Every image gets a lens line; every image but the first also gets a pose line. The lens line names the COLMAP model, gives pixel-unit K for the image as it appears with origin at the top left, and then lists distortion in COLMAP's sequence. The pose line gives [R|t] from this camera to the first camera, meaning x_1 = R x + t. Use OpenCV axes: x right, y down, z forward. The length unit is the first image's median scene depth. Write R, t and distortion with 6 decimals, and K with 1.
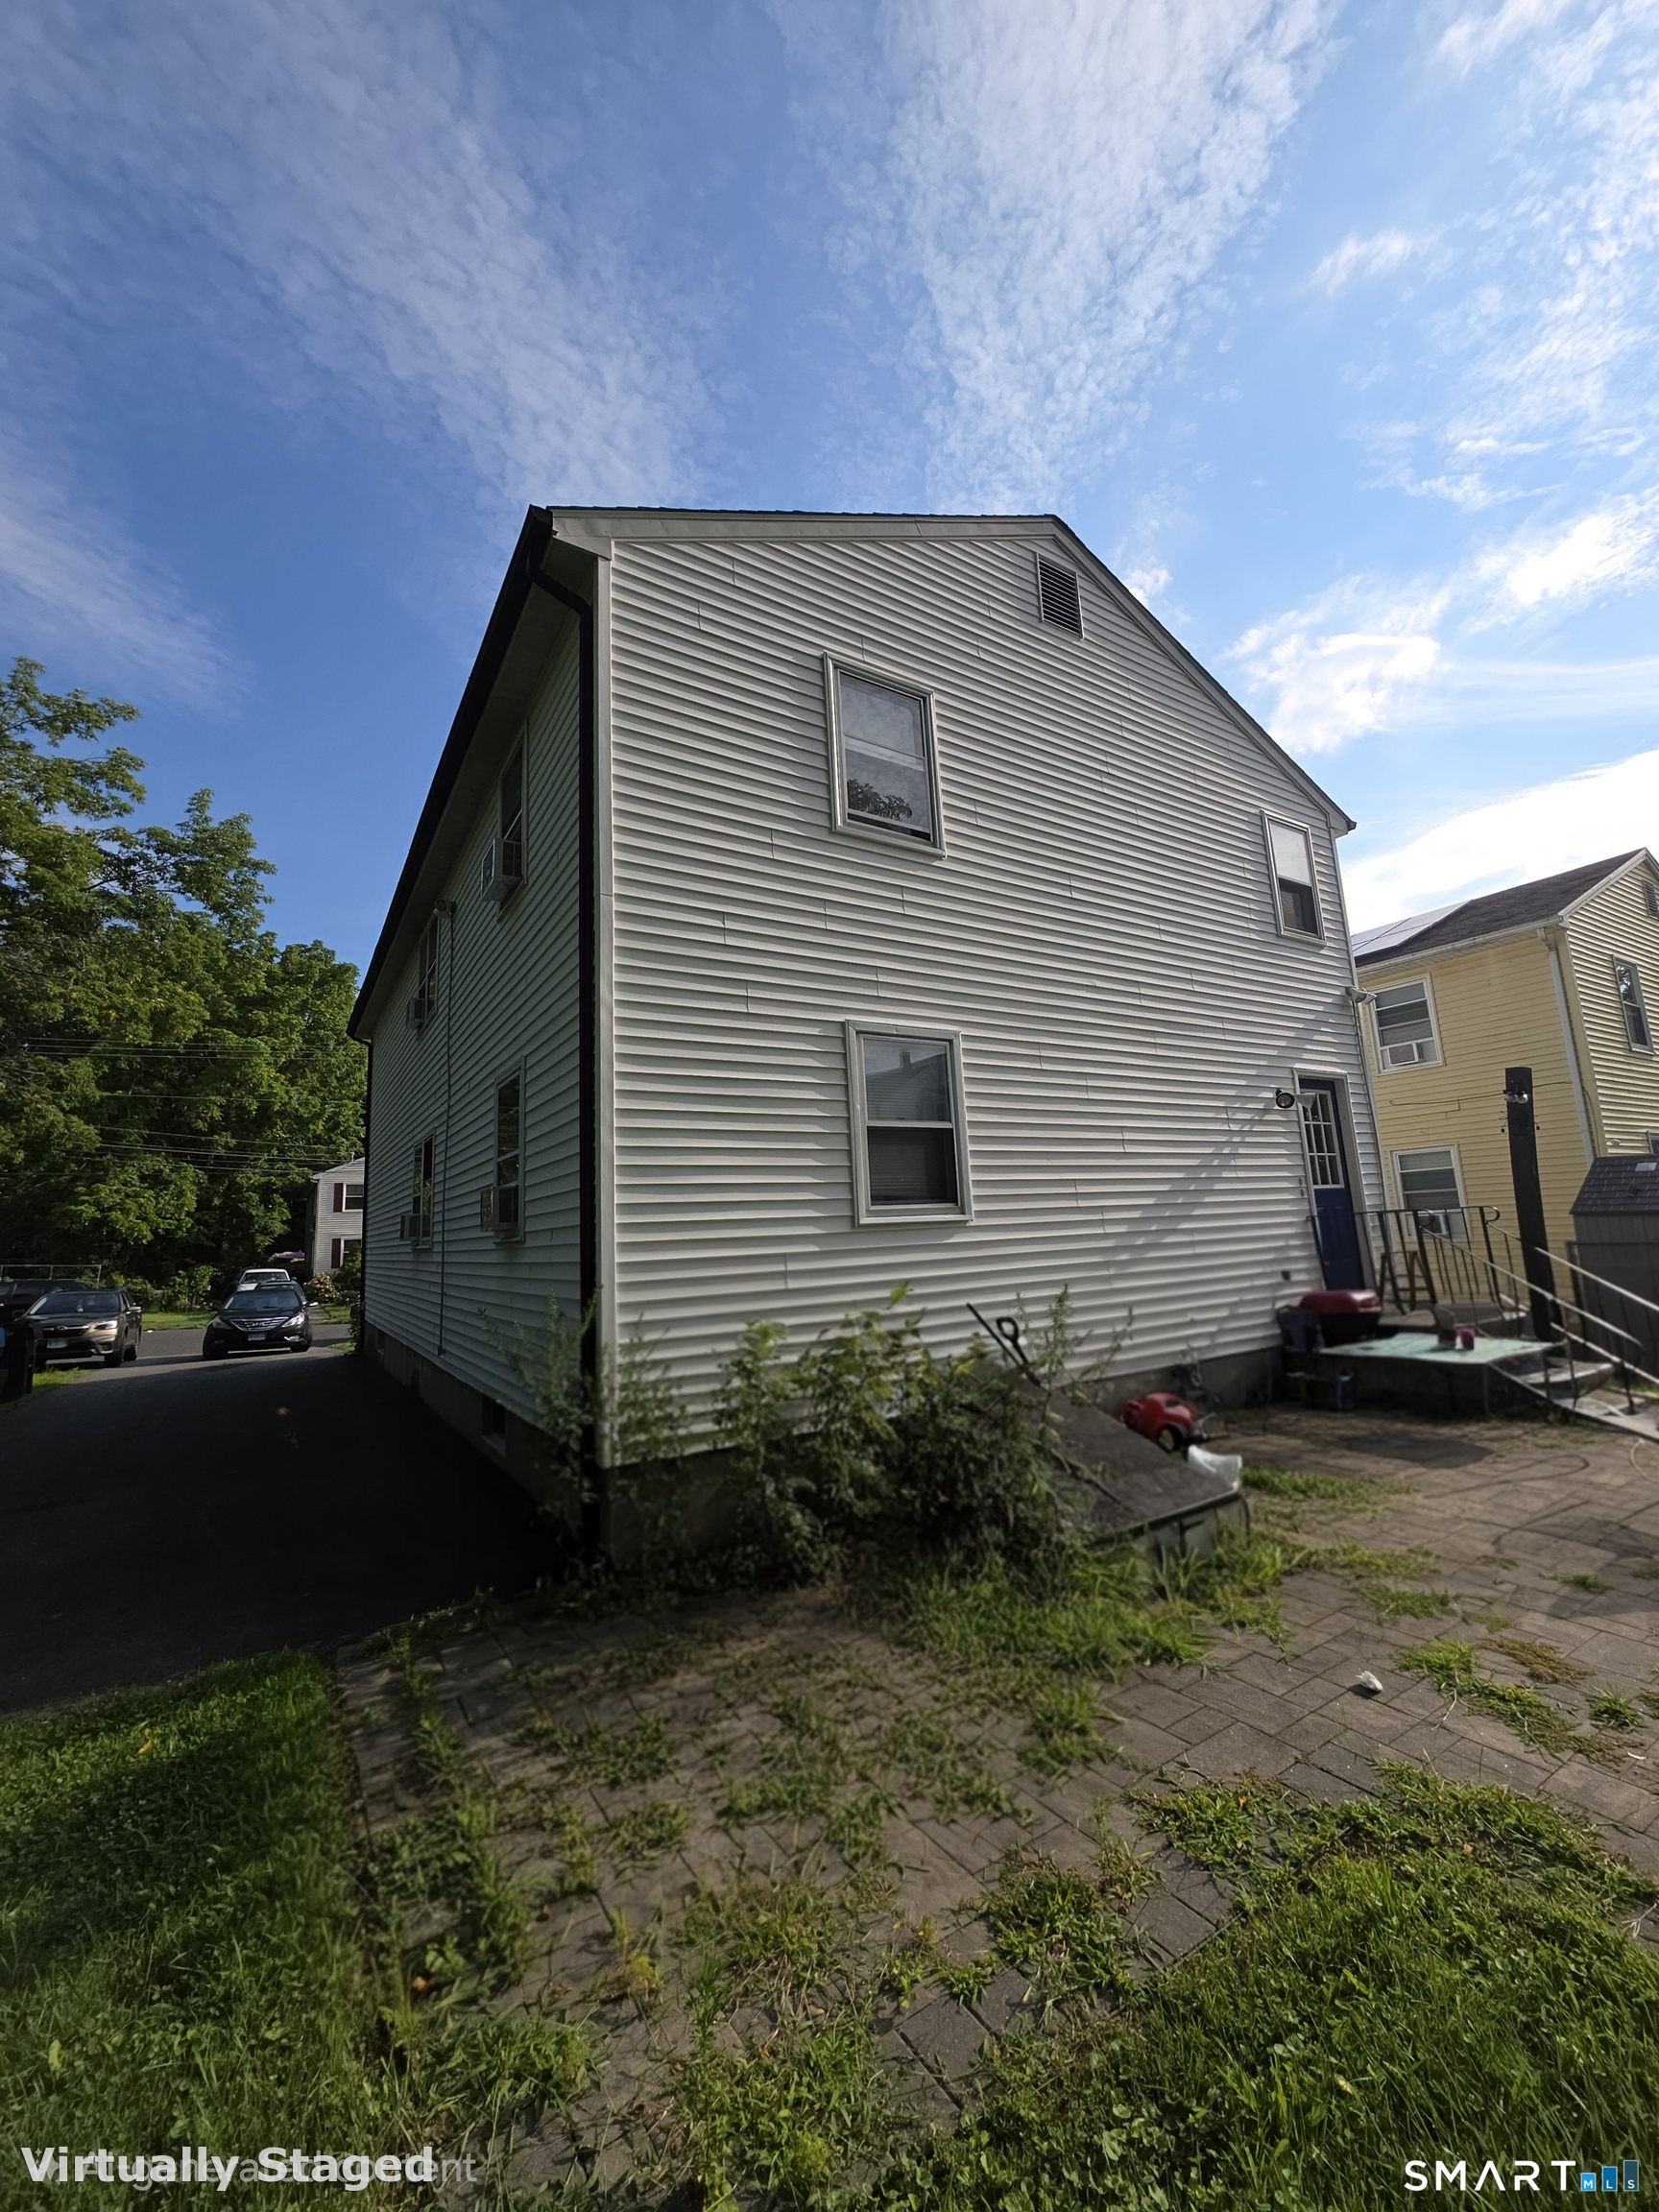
lens RADIAL K [[884.5, 0, 824.0], [0, 884.5, 1094.0], [0, 0, 1]] dist [-0.000825, 0.000026]
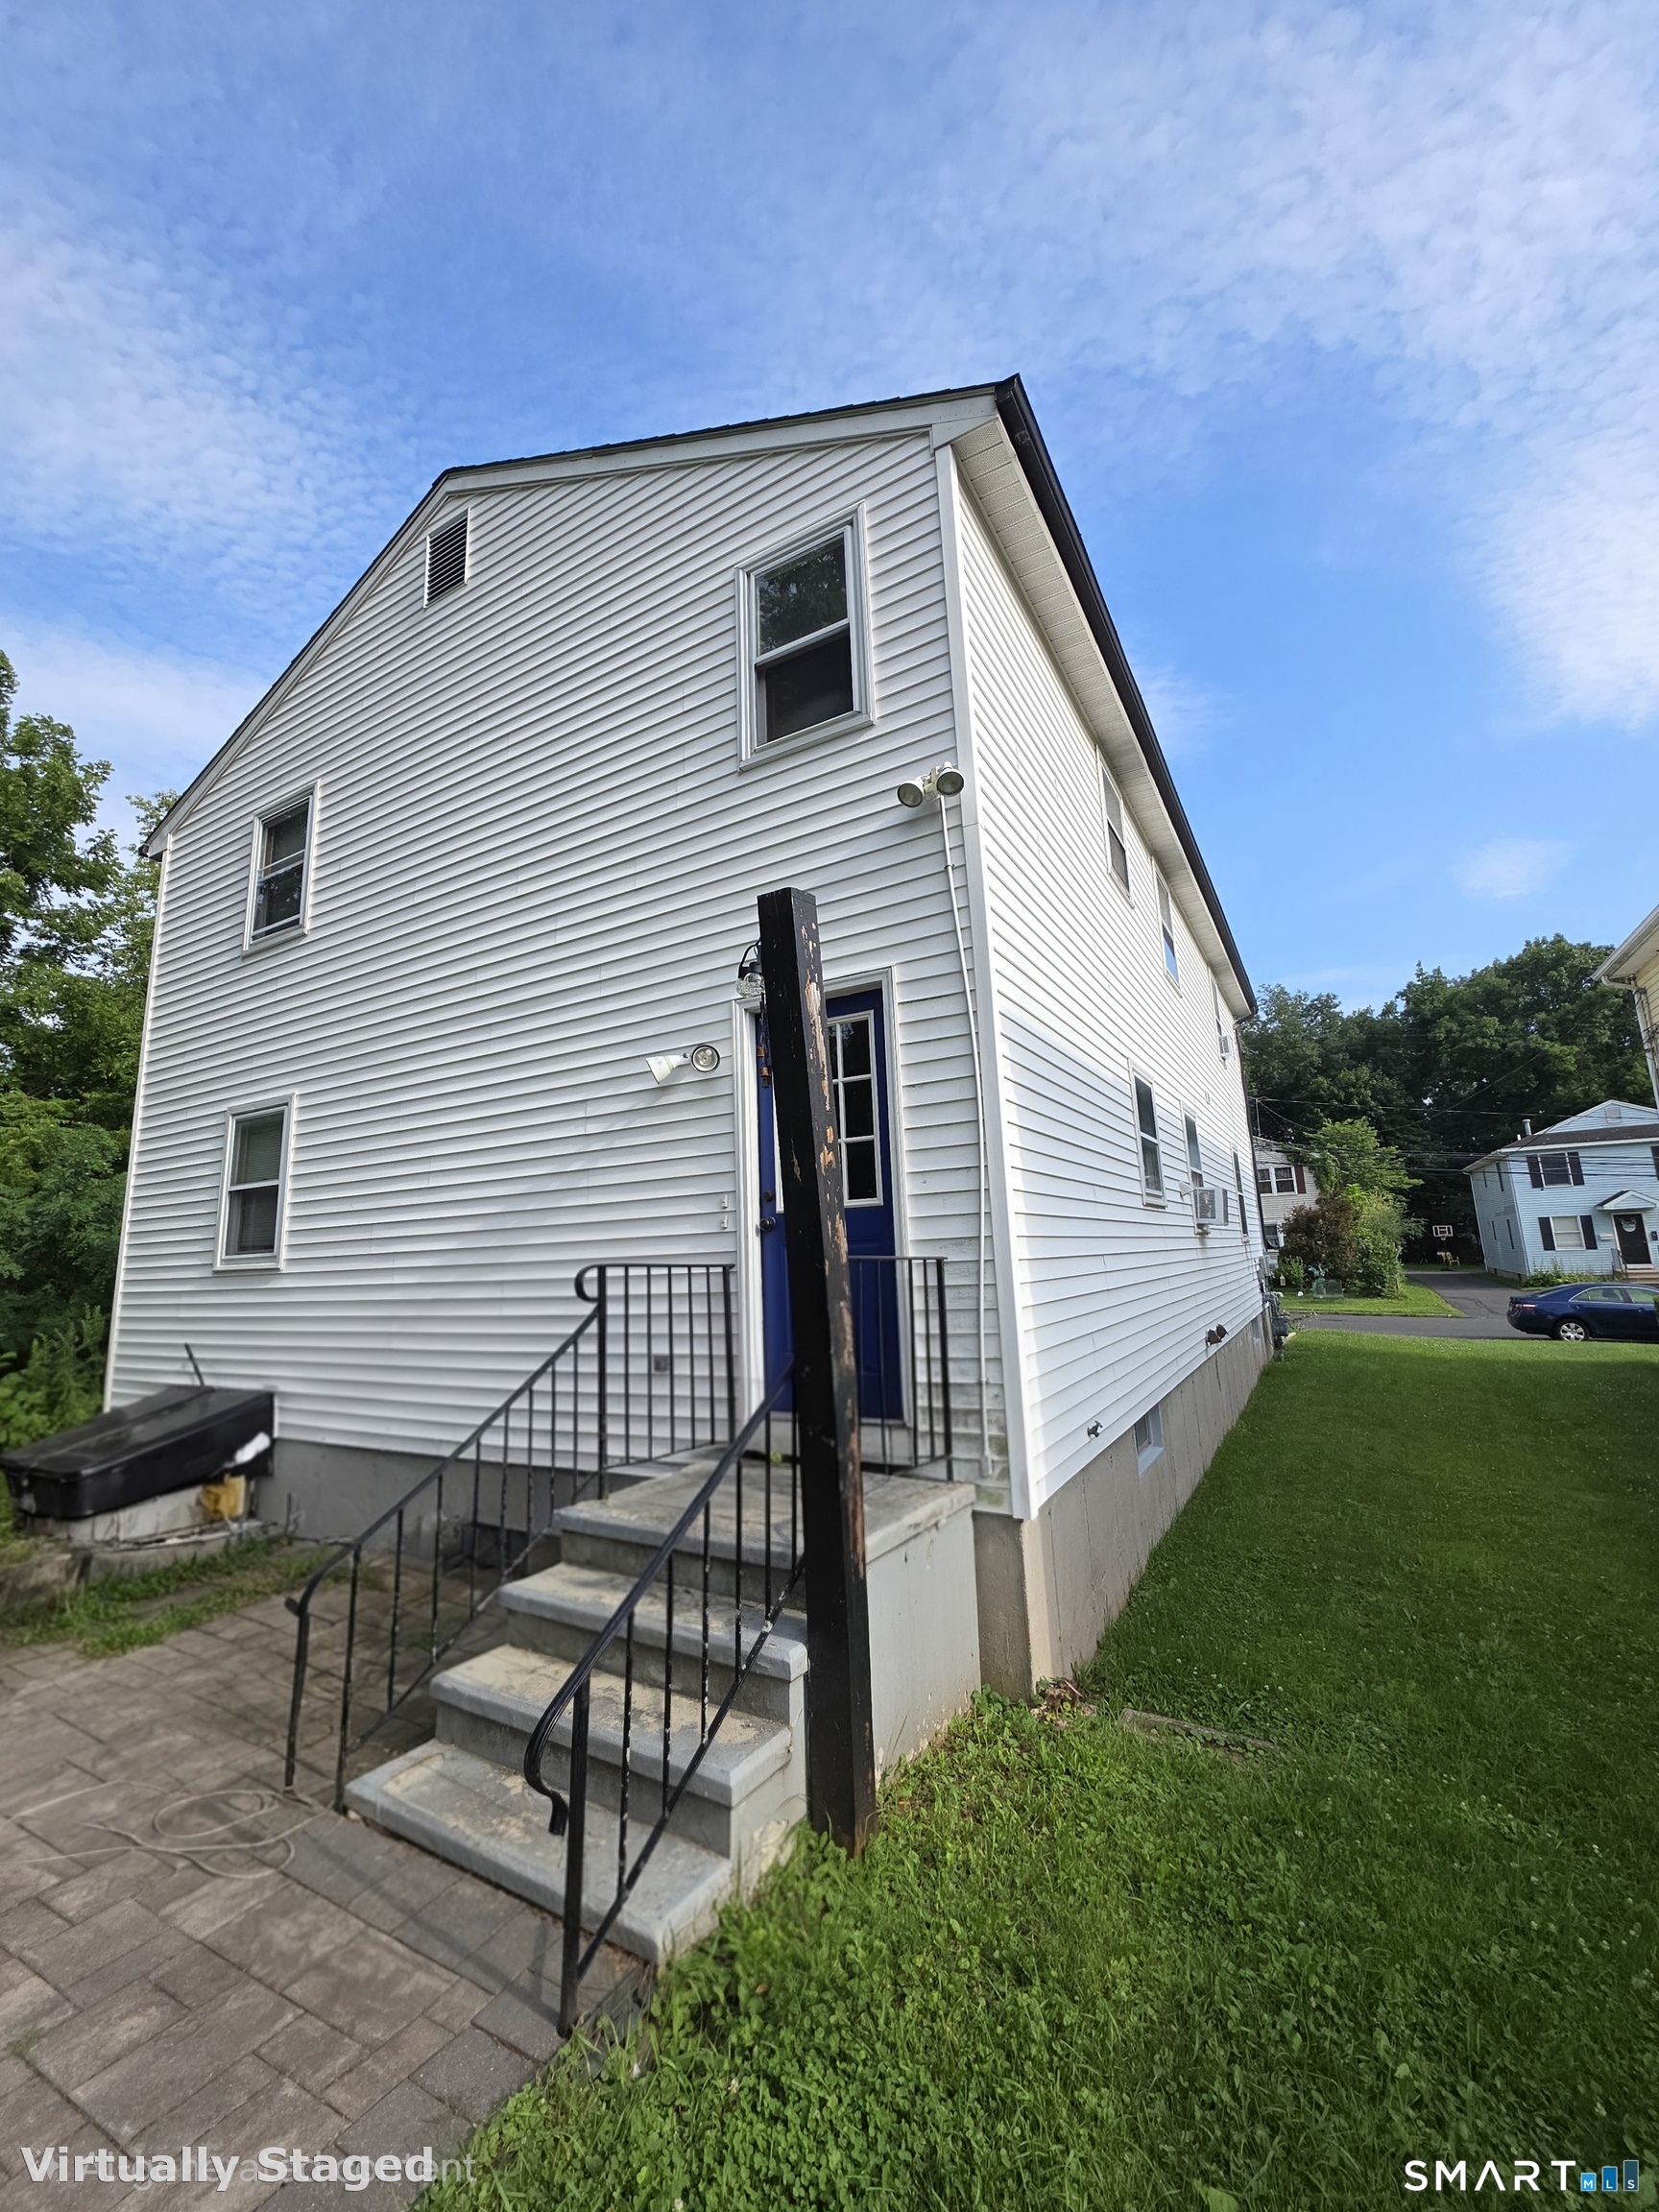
lens RADIAL K [[882.2, 0, 829.5], [0, 882.2, 1106.0], [0, 0, 1]] dist [-0.000156, -0.000946]
pose [[0.470027, -0.122138, -0.874161, 1.297626], [0.150443, 0.986974, -0.057009, 0.098375], [0.869737, -0.104716, 0.482279, 0.969003]]
